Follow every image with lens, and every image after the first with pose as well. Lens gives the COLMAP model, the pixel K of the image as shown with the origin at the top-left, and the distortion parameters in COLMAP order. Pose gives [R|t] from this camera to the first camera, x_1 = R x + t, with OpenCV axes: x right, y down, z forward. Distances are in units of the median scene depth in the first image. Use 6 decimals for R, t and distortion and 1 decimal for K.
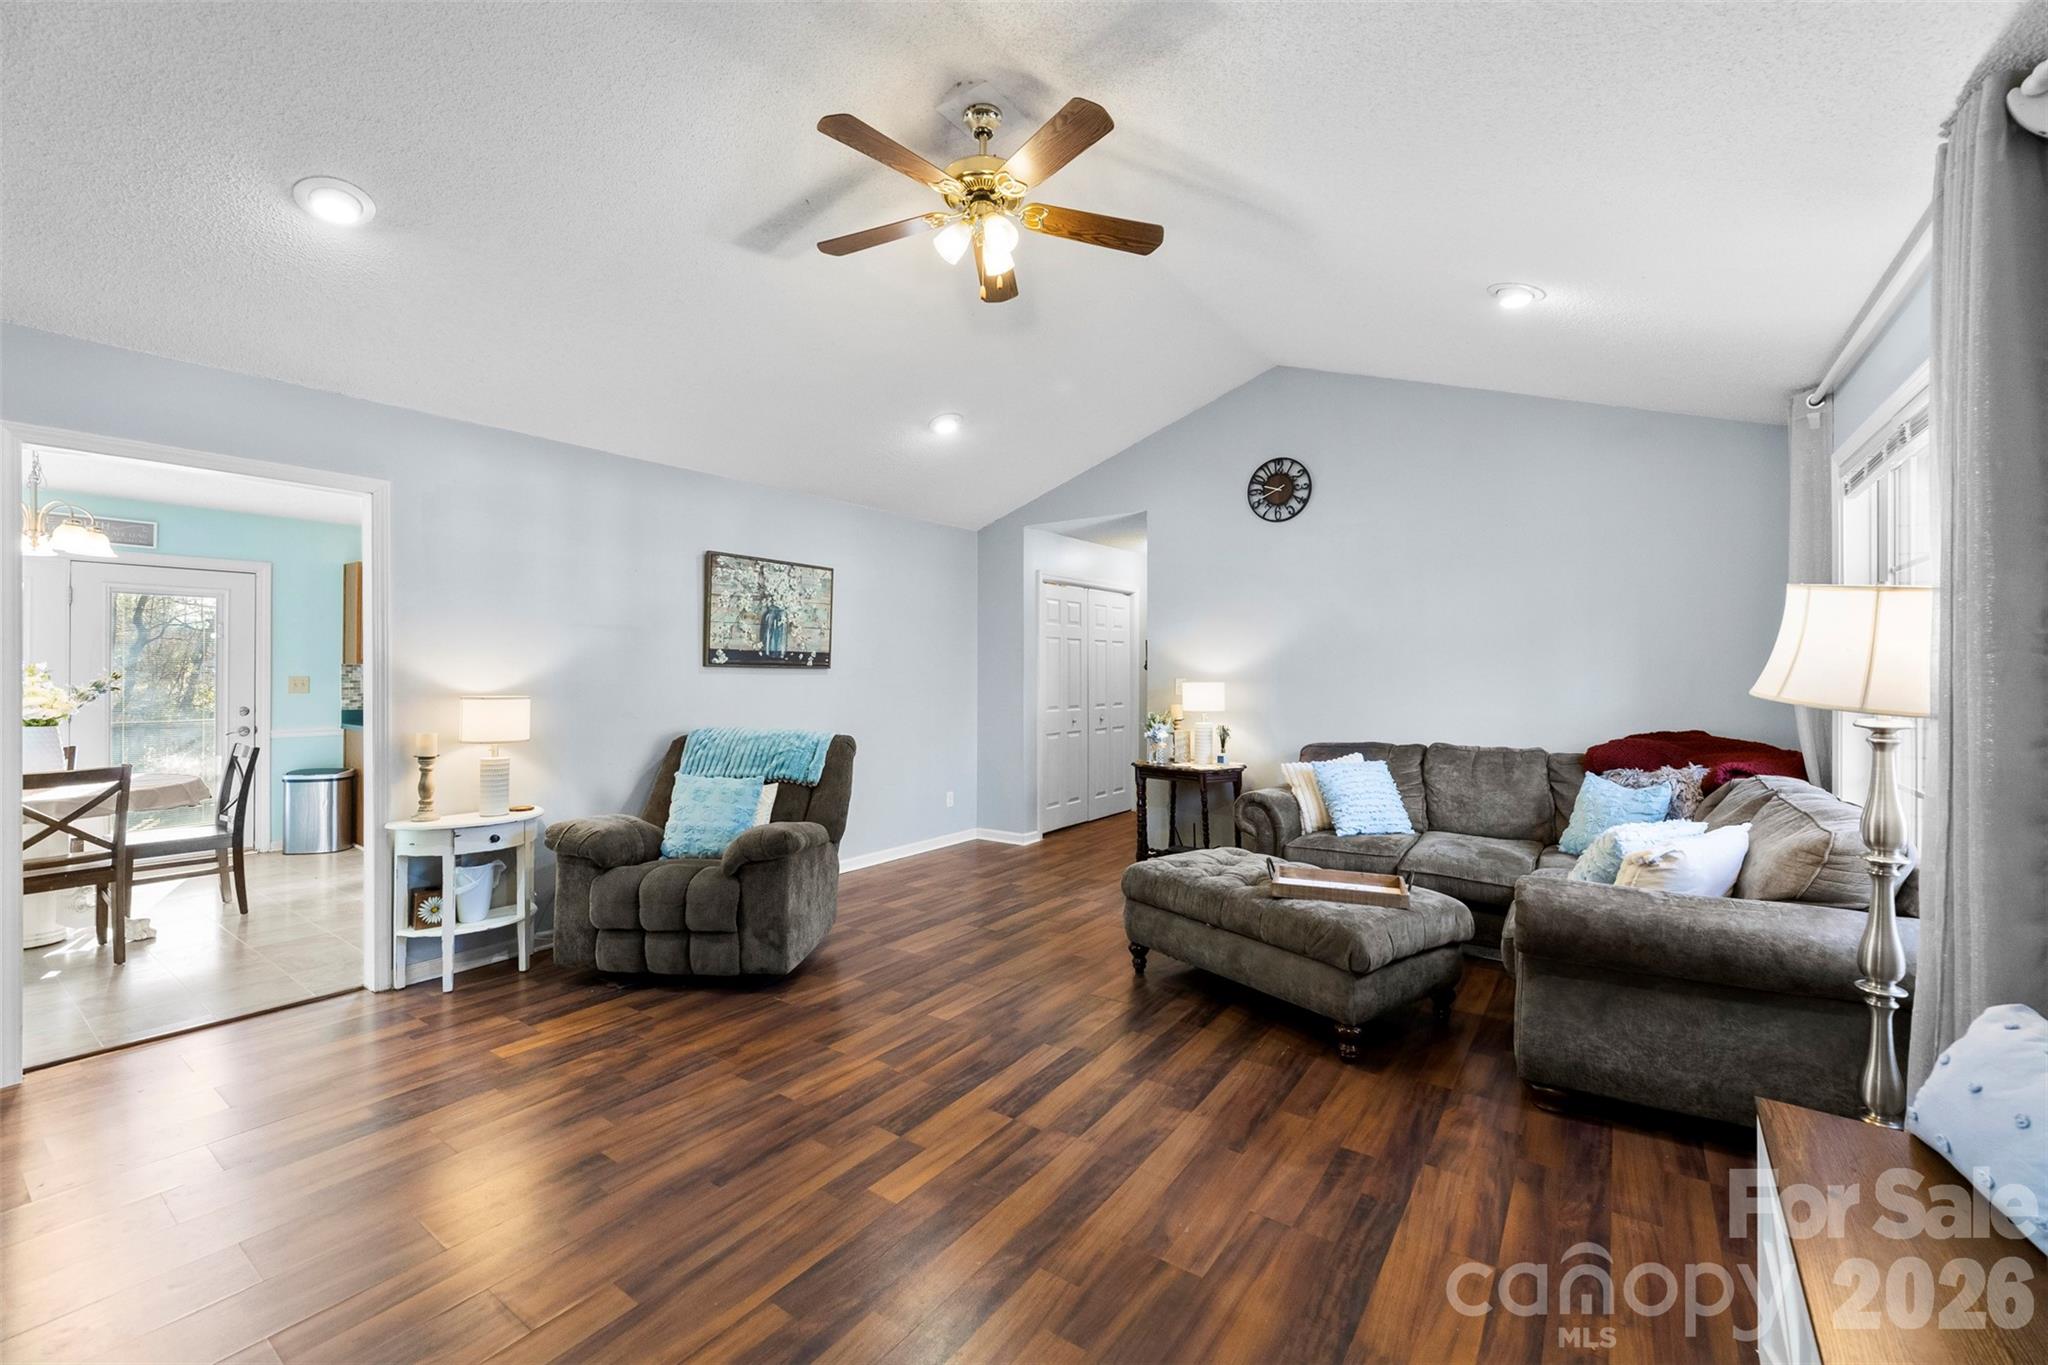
lens RADIAL K [[827.4, 0, 1024.0], [0, 827.4, 675.1], [0, 0, 1]] dist [-0.001529, 0.000501]
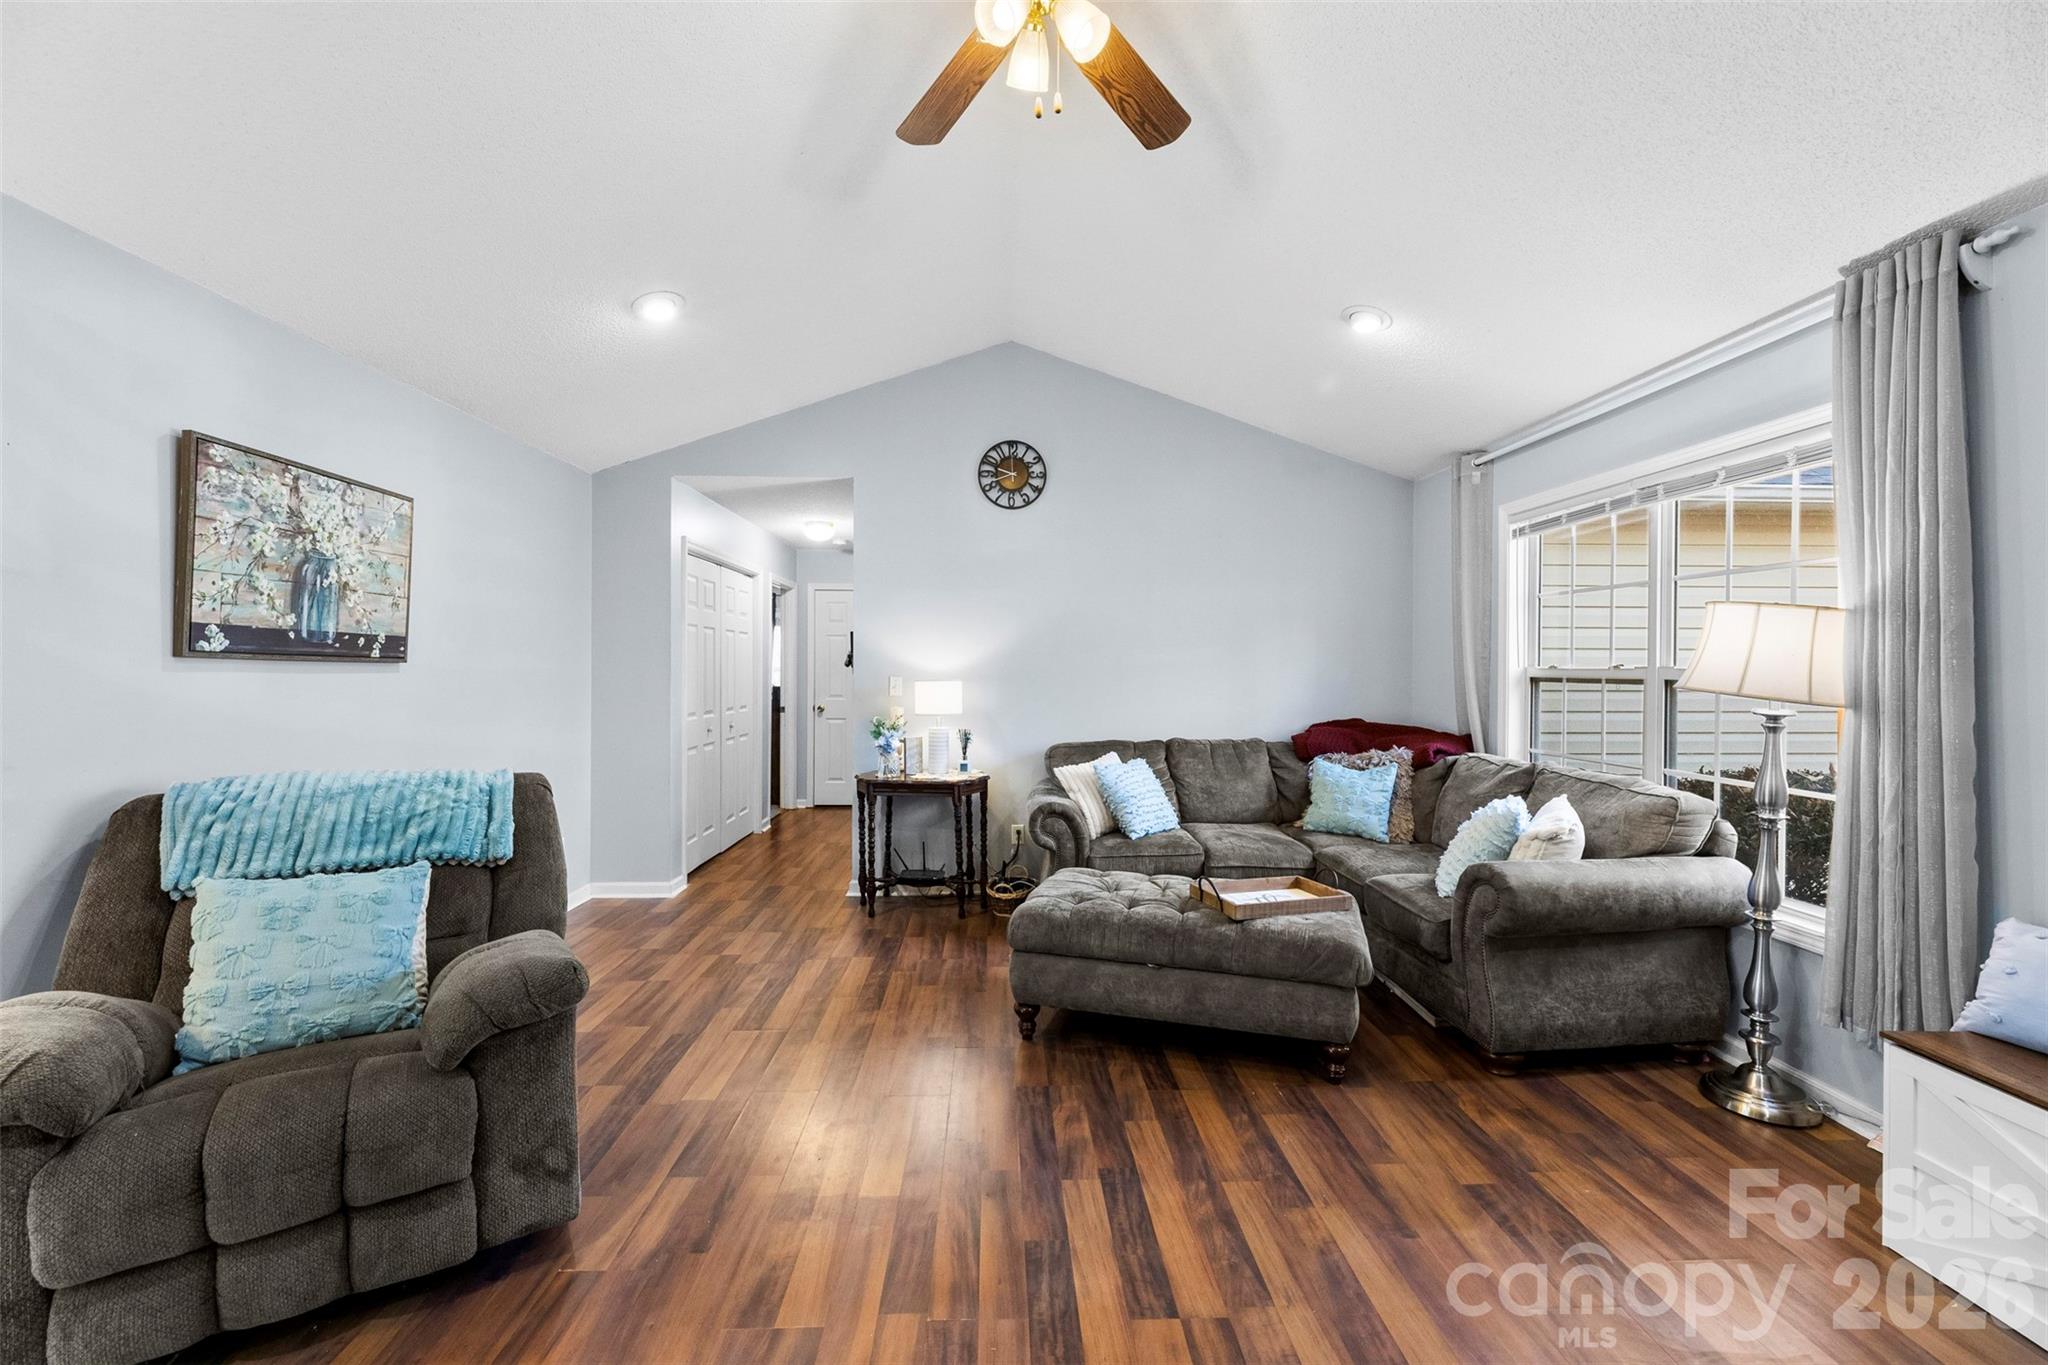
lens RADIAL K [[827.4, 0, 1026.4], [0, 827.4, 674.9], [0, 0, 1]] dist [-0.001529, 0.000501]
pose [[0.794033, -0.001997, 0.607872, -0.298749], [-0.000441, 0.999992, 0.003861, -0.001690], [-0.607875, -0.003334, 0.794026, 0.298225]]
